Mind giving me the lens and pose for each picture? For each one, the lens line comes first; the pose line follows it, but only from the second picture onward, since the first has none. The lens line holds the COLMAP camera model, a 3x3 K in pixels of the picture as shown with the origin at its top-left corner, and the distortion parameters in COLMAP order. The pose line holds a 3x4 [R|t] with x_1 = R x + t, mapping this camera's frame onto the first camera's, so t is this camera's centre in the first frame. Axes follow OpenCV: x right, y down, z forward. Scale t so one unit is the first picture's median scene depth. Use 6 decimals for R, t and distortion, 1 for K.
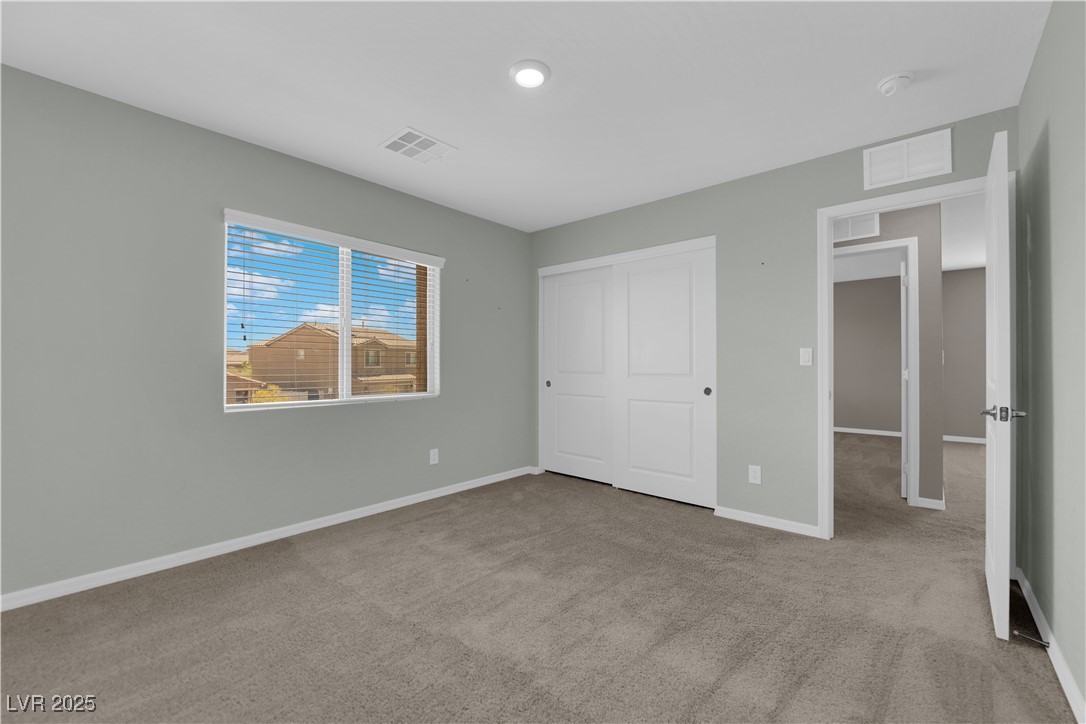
lens RADIAL K [[440.2, 0, 546.7], [0, 440.2, 362.1], [0, 0, 1]] dist [-0.016227, -0.000242]
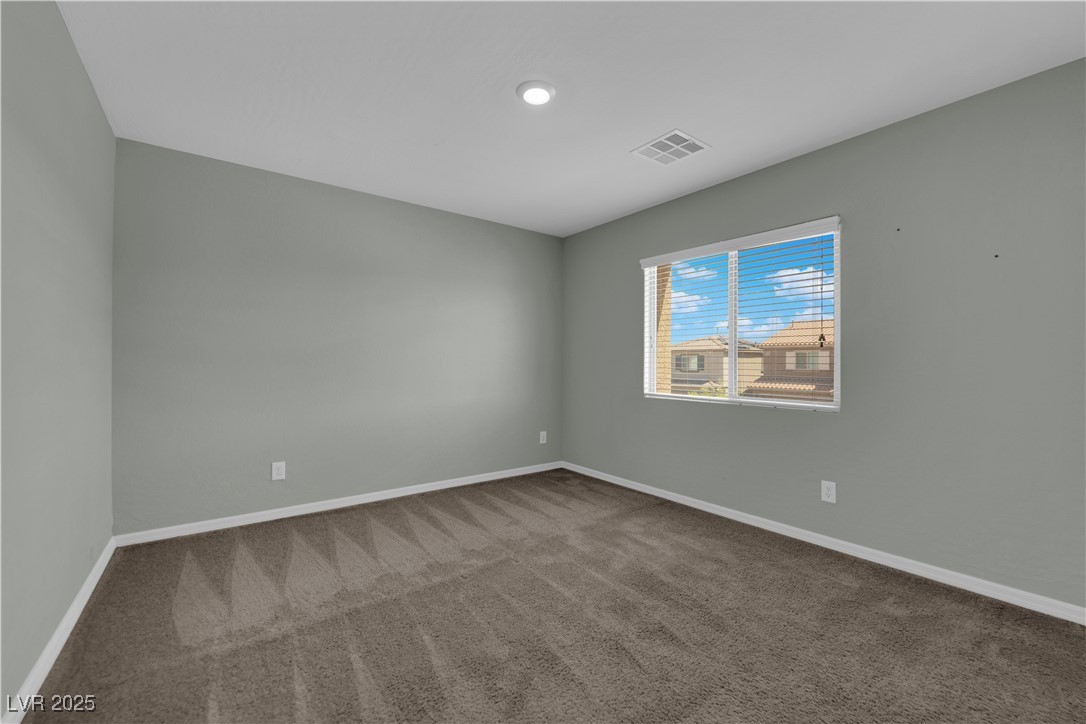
lens RADIAL K [[440.2, 0, 546.7], [0, 440.2, 362.1], [0, 0, 1]] dist [-0.016227, -0.000242]
pose [[-0.205953, 0.000794, -0.978562, 0.678861], [0.007640, 0.999971, -0.000796, -0.005454], [0.978532, -0.007640, -0.205953, 0.849159]]
